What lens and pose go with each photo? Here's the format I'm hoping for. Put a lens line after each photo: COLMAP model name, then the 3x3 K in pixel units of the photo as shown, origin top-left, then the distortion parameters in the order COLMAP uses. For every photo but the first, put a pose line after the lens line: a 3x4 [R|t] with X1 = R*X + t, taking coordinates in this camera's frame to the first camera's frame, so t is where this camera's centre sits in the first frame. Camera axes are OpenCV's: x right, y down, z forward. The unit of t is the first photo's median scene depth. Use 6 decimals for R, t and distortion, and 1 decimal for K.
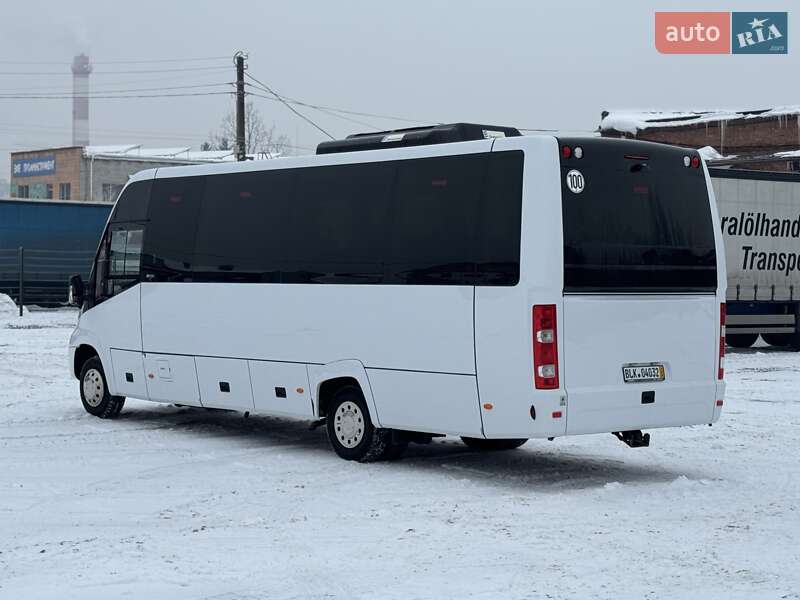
lens RADIAL K [[1574.2, 0, 400.0], [0, 1574.2, 300.0], [0, 0, 1]] dist [0.116037, 0.237585]
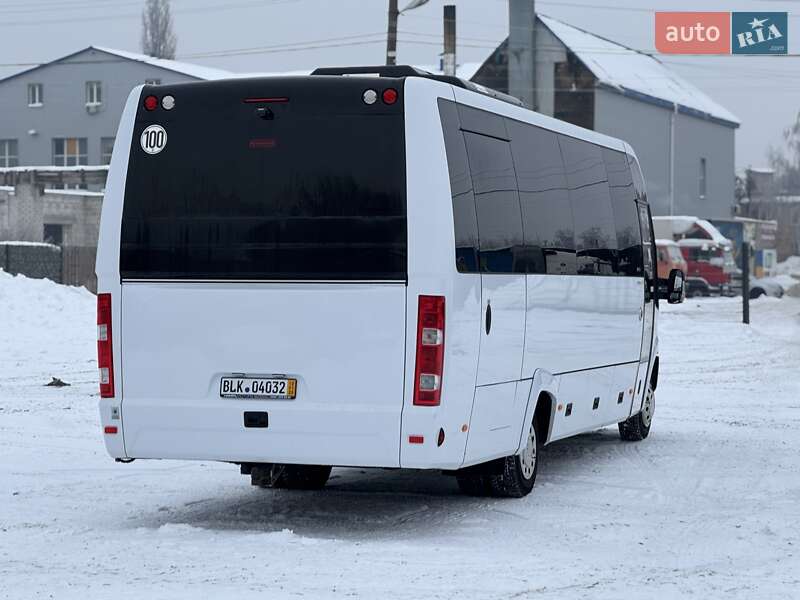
lens RADIAL K [[1972.1, 0, 384.1], [0, 1972.1, 299.1], [0, 0, 1]] dist [-0.310449, 8.922941]
pose [[0.496784, 0.002791, -0.867870, 0.909169], [-0.012223, 0.999918, -0.003781, 0.006722], [0.867788, 0.012486, 0.496778, 0.538137]]
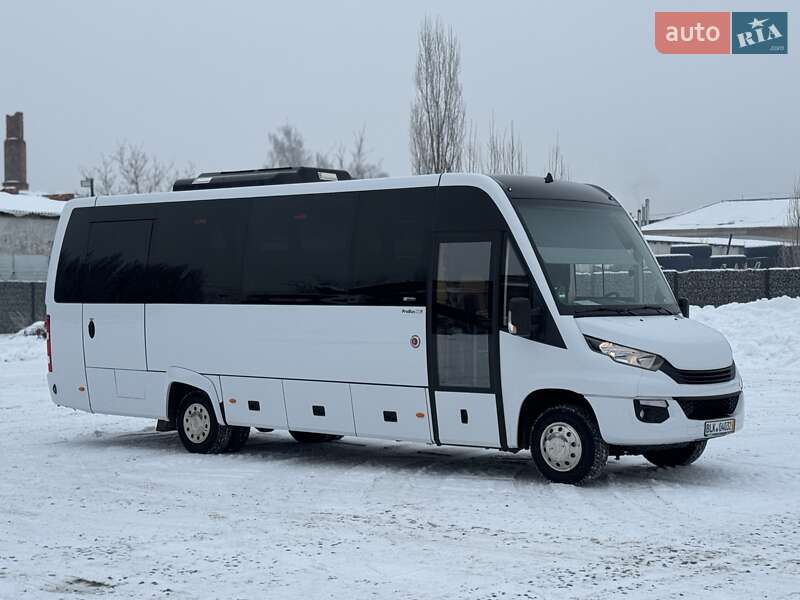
lens RADIAL K [[1457.3, 0, 400.0], [0, 1457.3, 300.0], [0, 0, 1]] dist [0.114233, -0.000941]
pose [[-0.990253, -0.007424, -0.139081, 0.080206], [-0.009844, 0.999812, 0.016722, -0.032905], [0.138931, 0.017928, -0.990140, 2.197512]]
